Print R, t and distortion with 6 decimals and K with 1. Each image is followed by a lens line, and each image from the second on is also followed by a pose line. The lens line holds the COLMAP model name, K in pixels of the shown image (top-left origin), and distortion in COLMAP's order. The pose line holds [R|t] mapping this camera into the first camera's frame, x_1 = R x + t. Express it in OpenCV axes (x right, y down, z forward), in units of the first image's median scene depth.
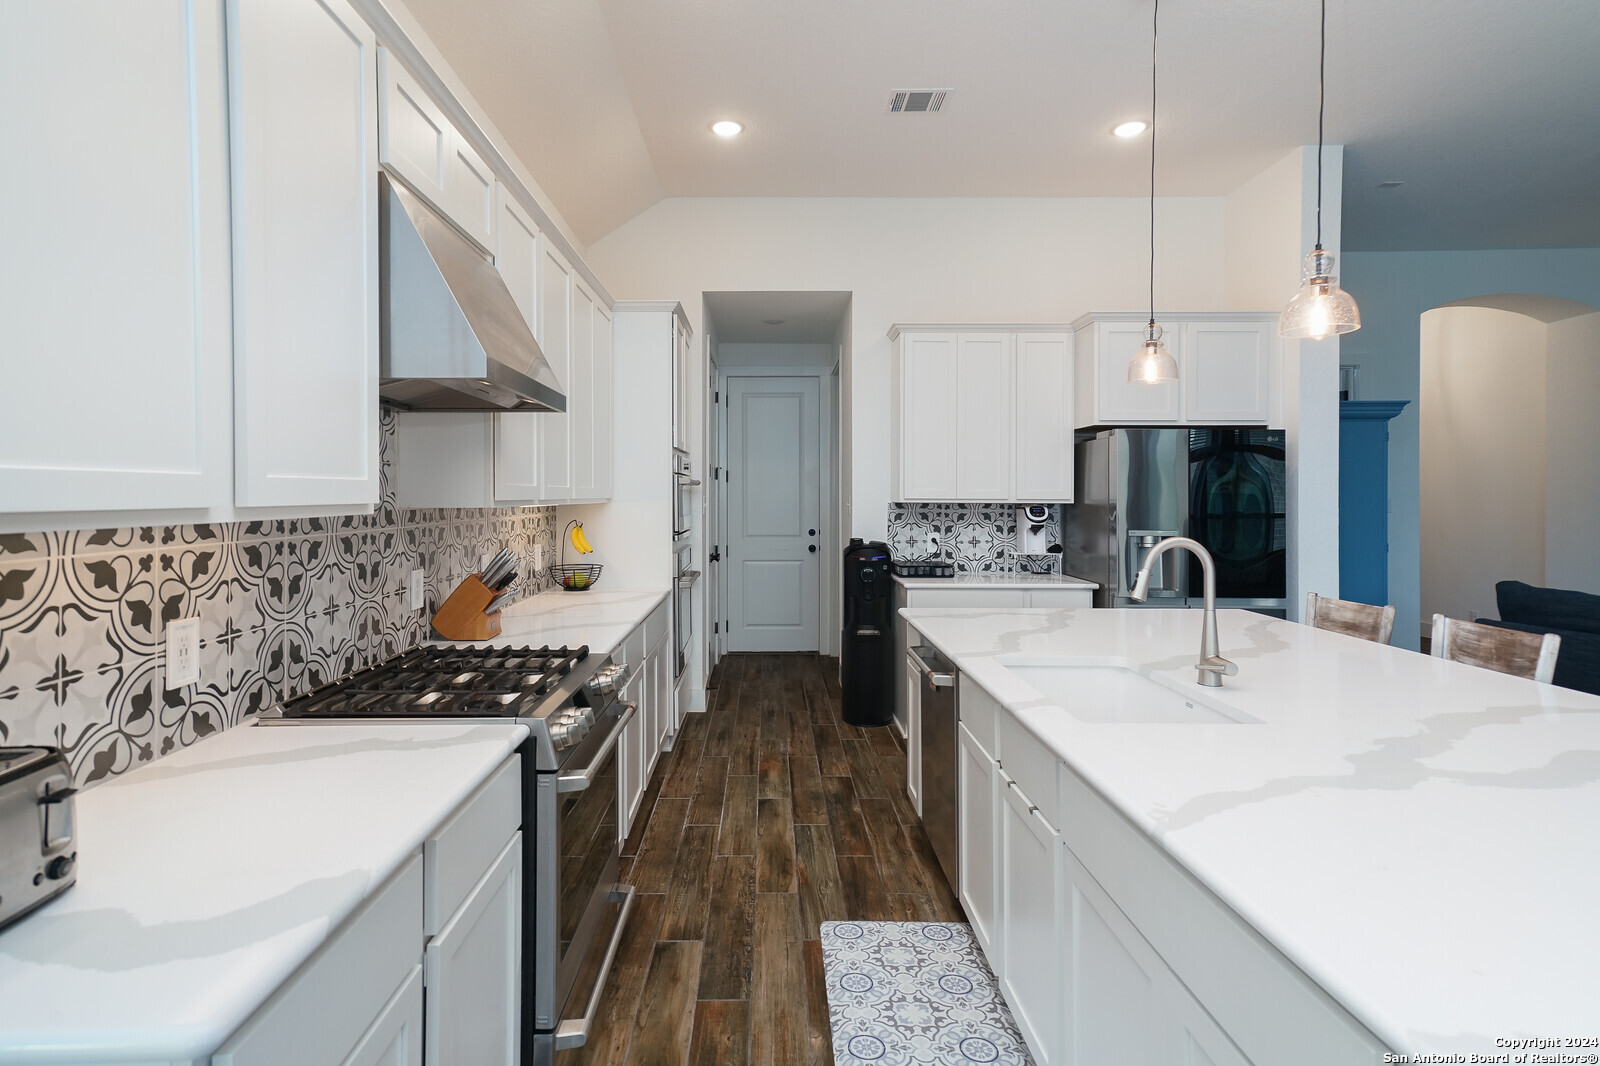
lens RADIAL K [[805.8, 0, 760.5], [0, 805.8, 499.7], [0, 0, 1]] dist [0.021199, 0.000072]
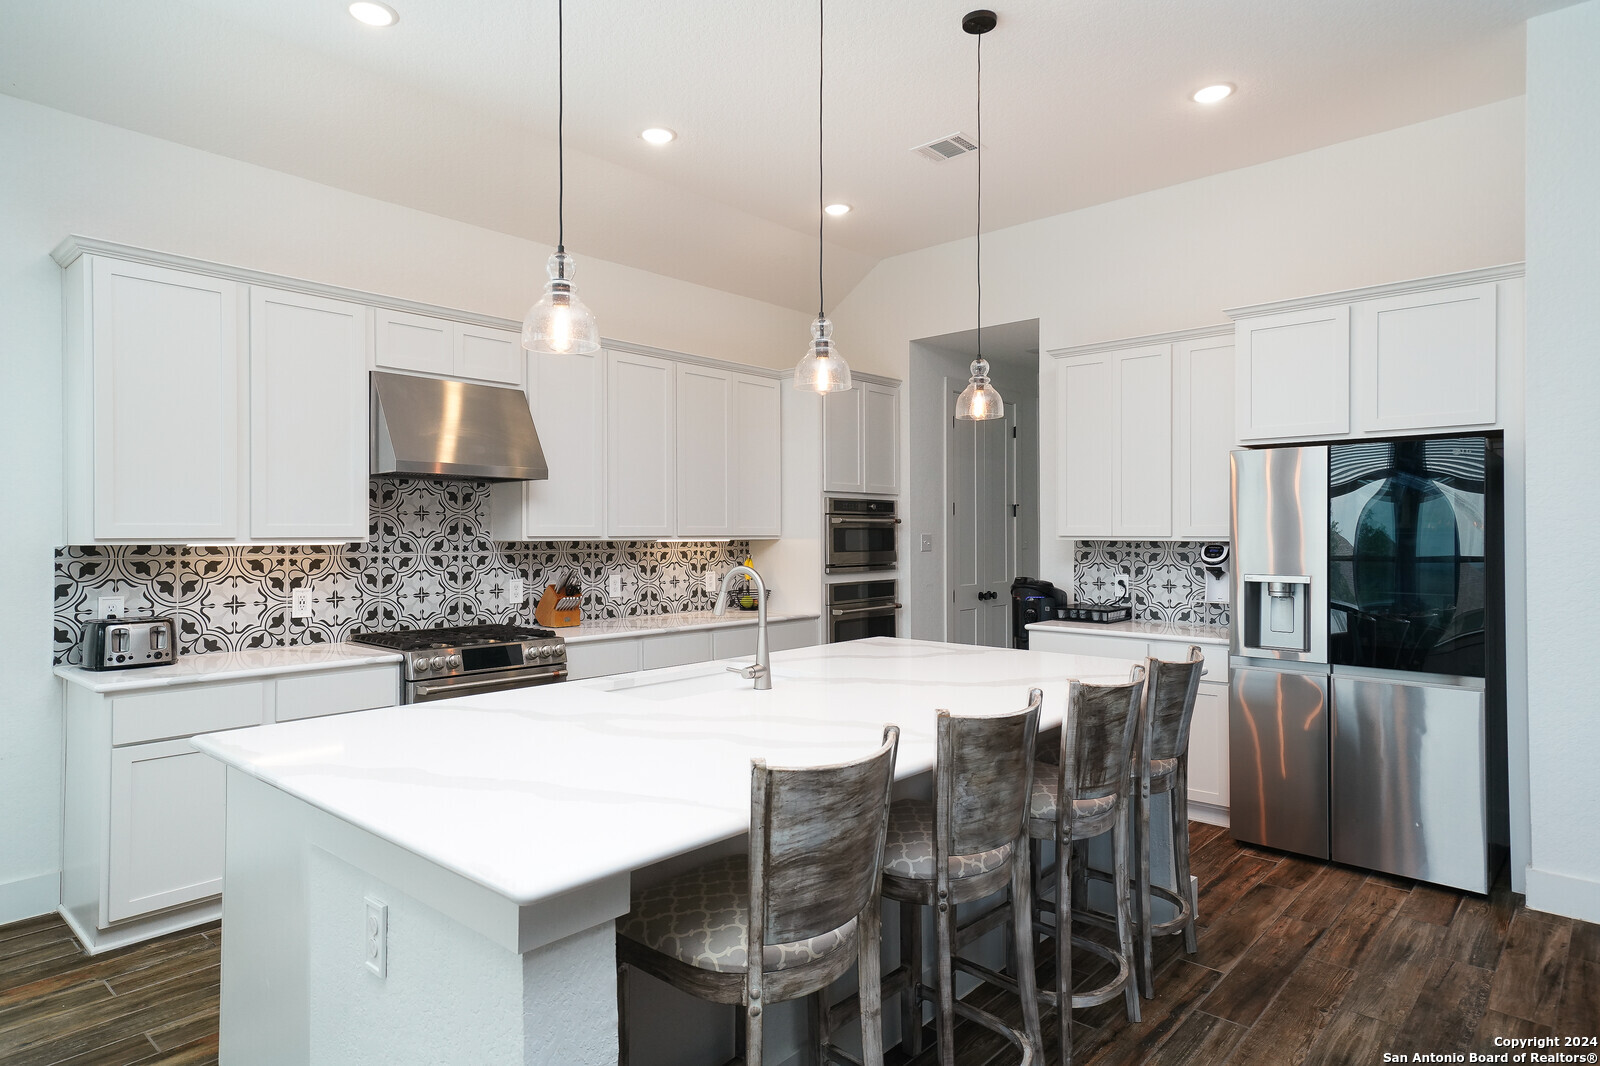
lens RADIAL K [[924.8, 0, 805.9], [0, 924.8, 536.8], [0, 0, 1]] dist [0.025062, 0.001527]
pose [[0.745171, 0.000149, -0.666874, 0.834164], [-0.001981, 0.999996, -0.001991, 0.002960], [0.666871, 0.002805, 0.745168, 0.002802]]
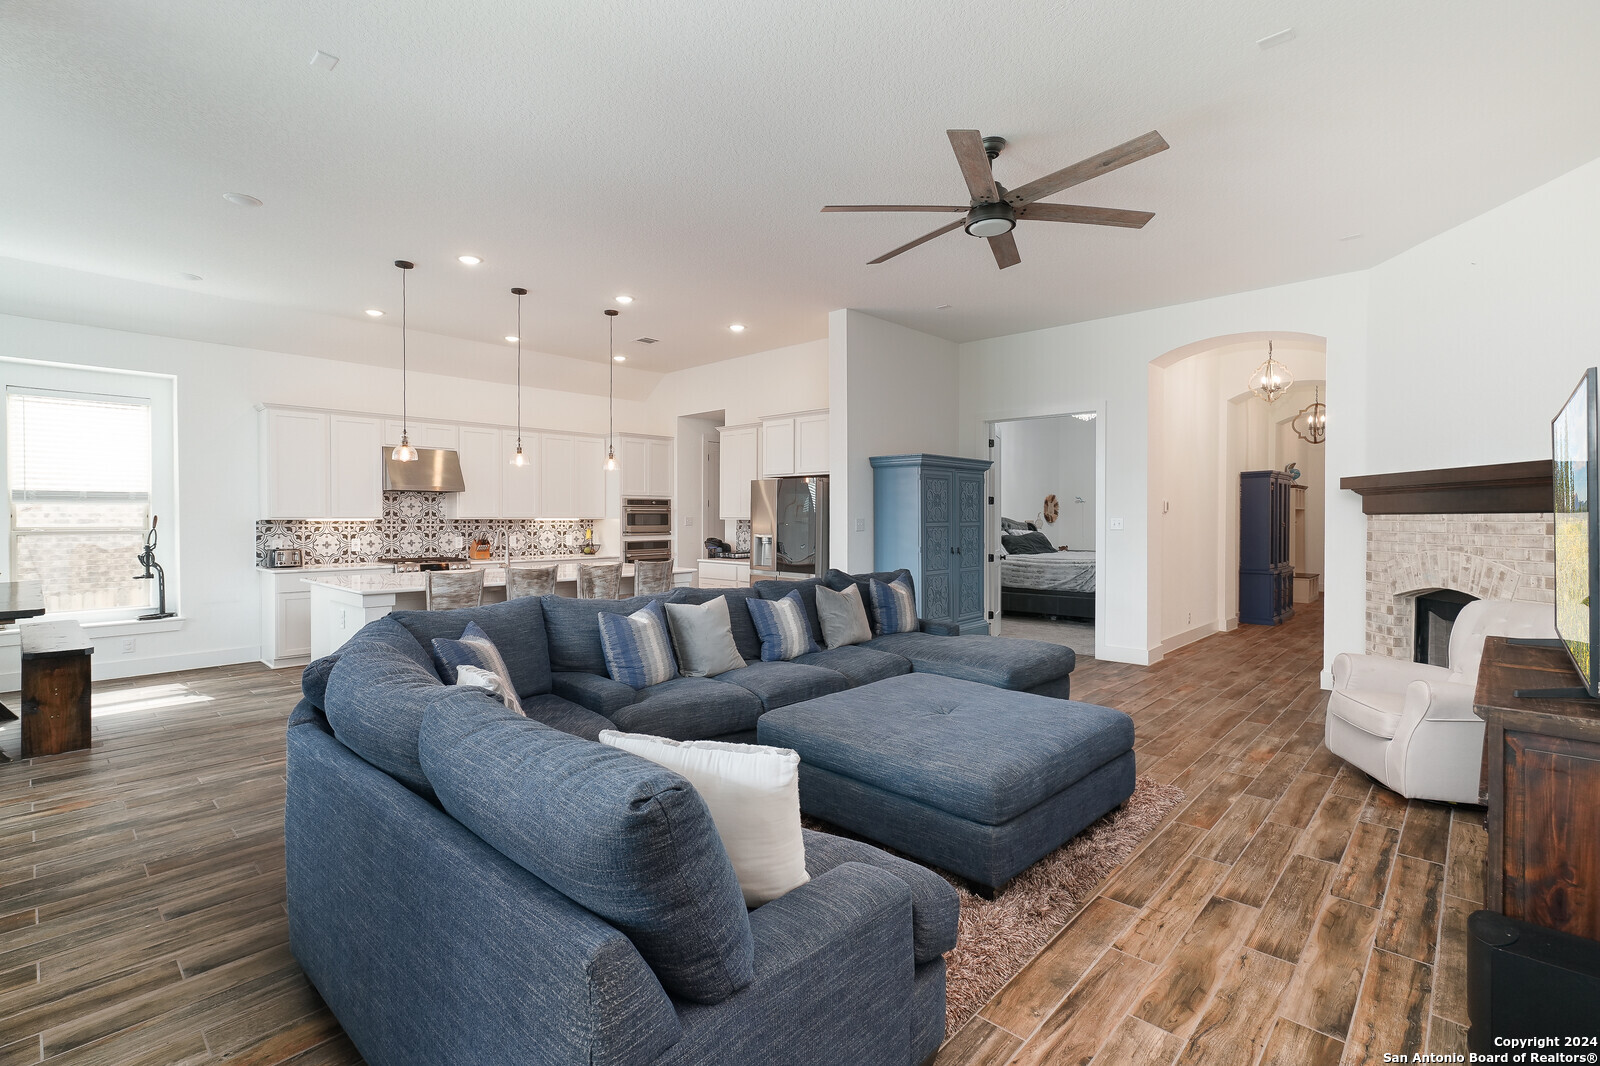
lens RADIAL K [[743.6, 0, 786.7], [0, 743.6, 527.0], [0, 0, 1]] dist [0.026020, -0.001106]
pose [[0.715159, 0.008325, -0.698912, 1.912050], [-0.003681, 0.999960, 0.008145, 0.008334], [0.698952, -0.003253, 0.715161, -0.215141]]
